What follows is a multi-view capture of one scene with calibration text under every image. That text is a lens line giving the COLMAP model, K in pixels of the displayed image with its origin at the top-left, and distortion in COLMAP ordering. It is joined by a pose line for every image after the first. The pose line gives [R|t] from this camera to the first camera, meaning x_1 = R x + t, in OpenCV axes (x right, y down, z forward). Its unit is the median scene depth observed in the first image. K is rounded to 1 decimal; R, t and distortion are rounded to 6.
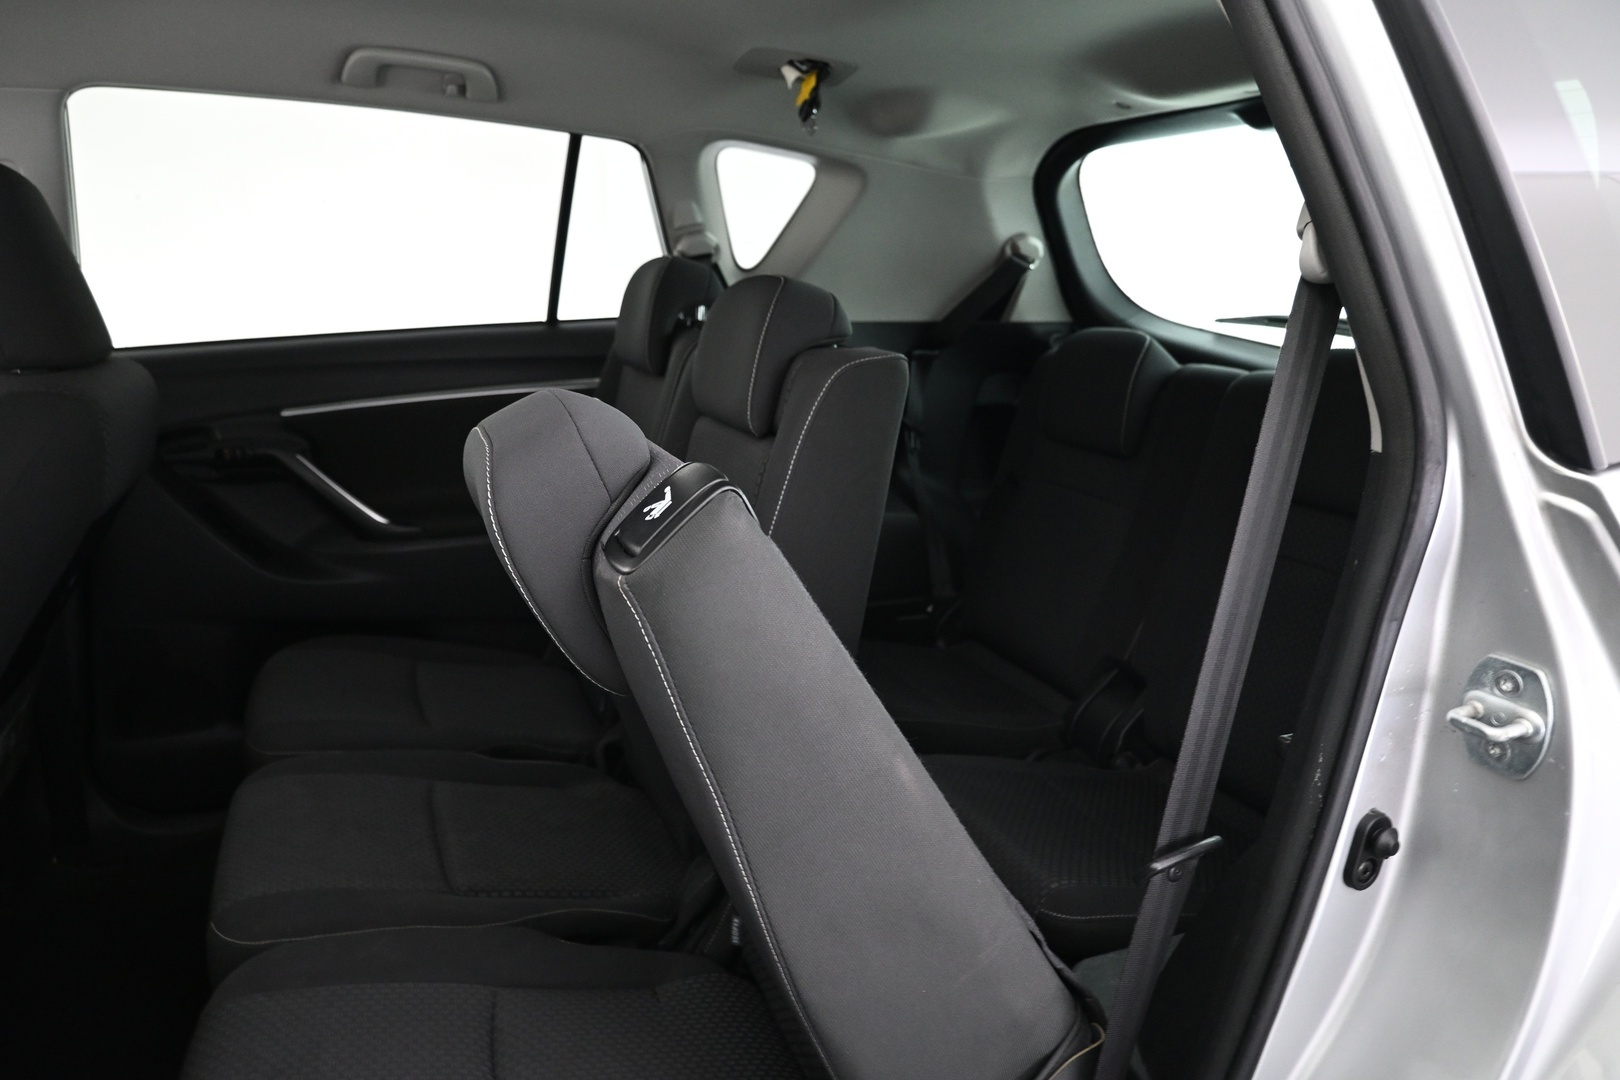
lens RADIAL K [[1102.7, 0, 806.2], [0, 1102.7, 534.7], [0, 0, 1]] dist [-0.000626, 0.002301]
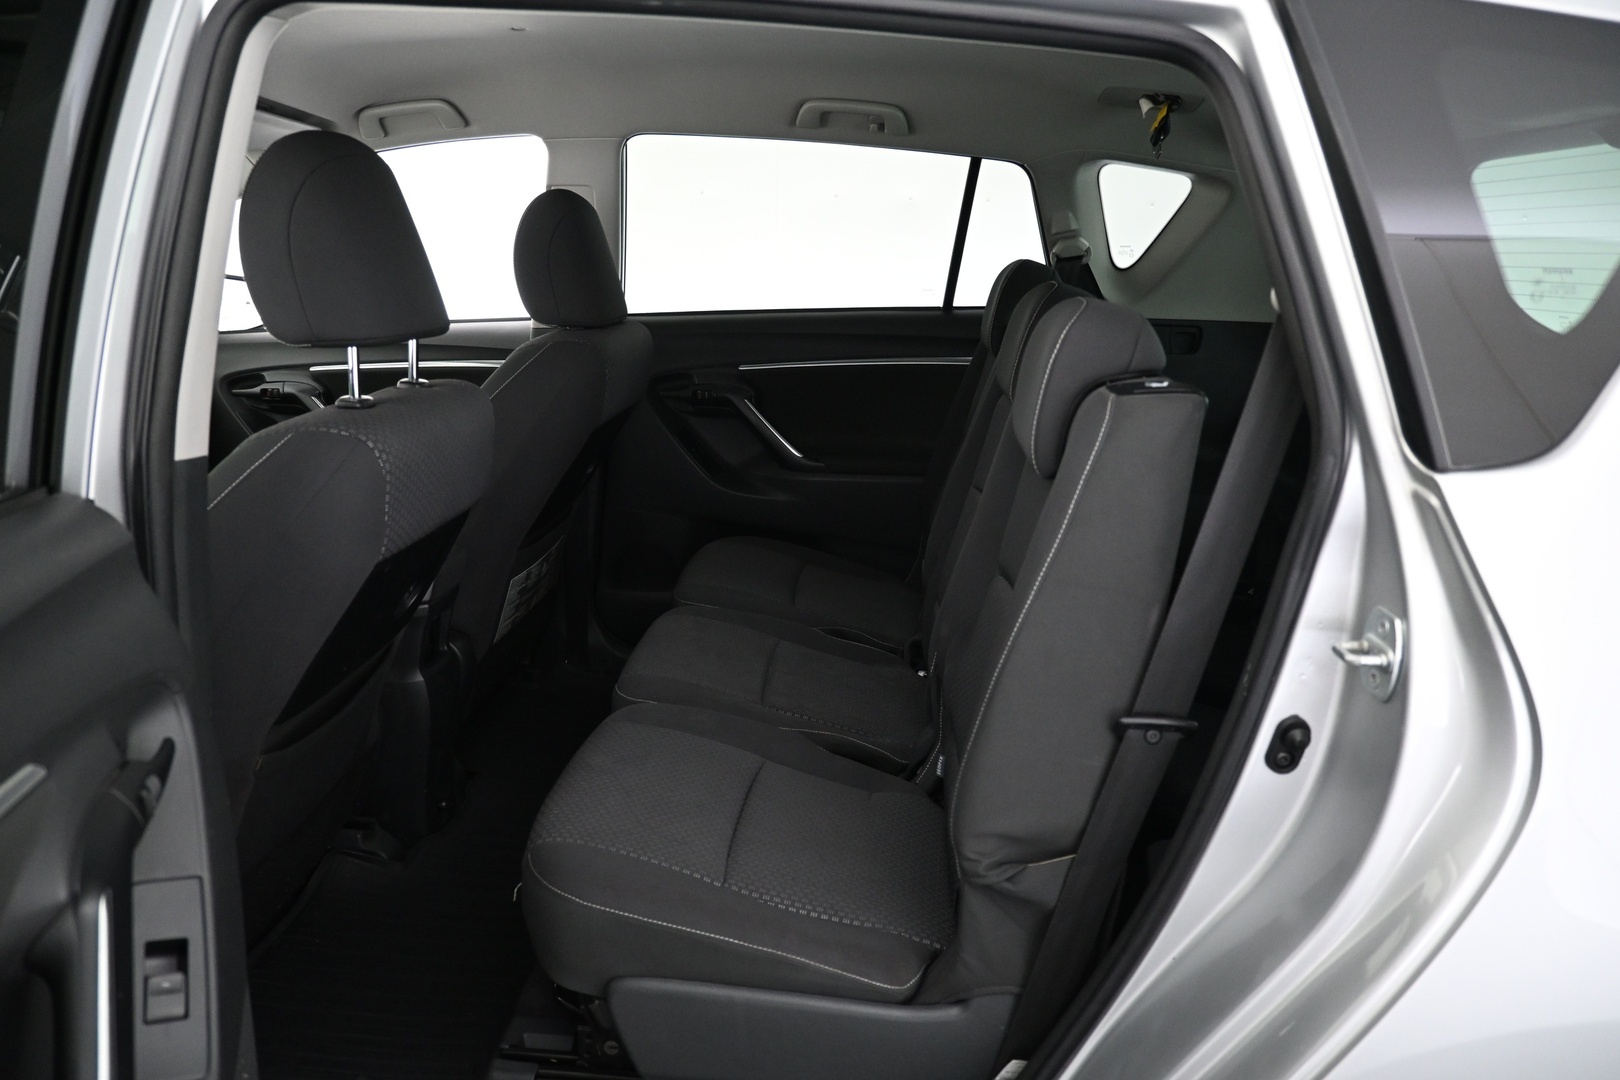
lens RADIAL K [[1102.7, 0, 806.2], [0, 1102.7, 534.7], [0, 0, 1]] dist [-0.000626, 0.002301]
pose [[0.892834, 0.133746, -0.430070, 0.224864], [-0.125693, 0.990944, 0.047230, 0.020036], [0.432492, 0.011889, 0.901559, -0.195128]]
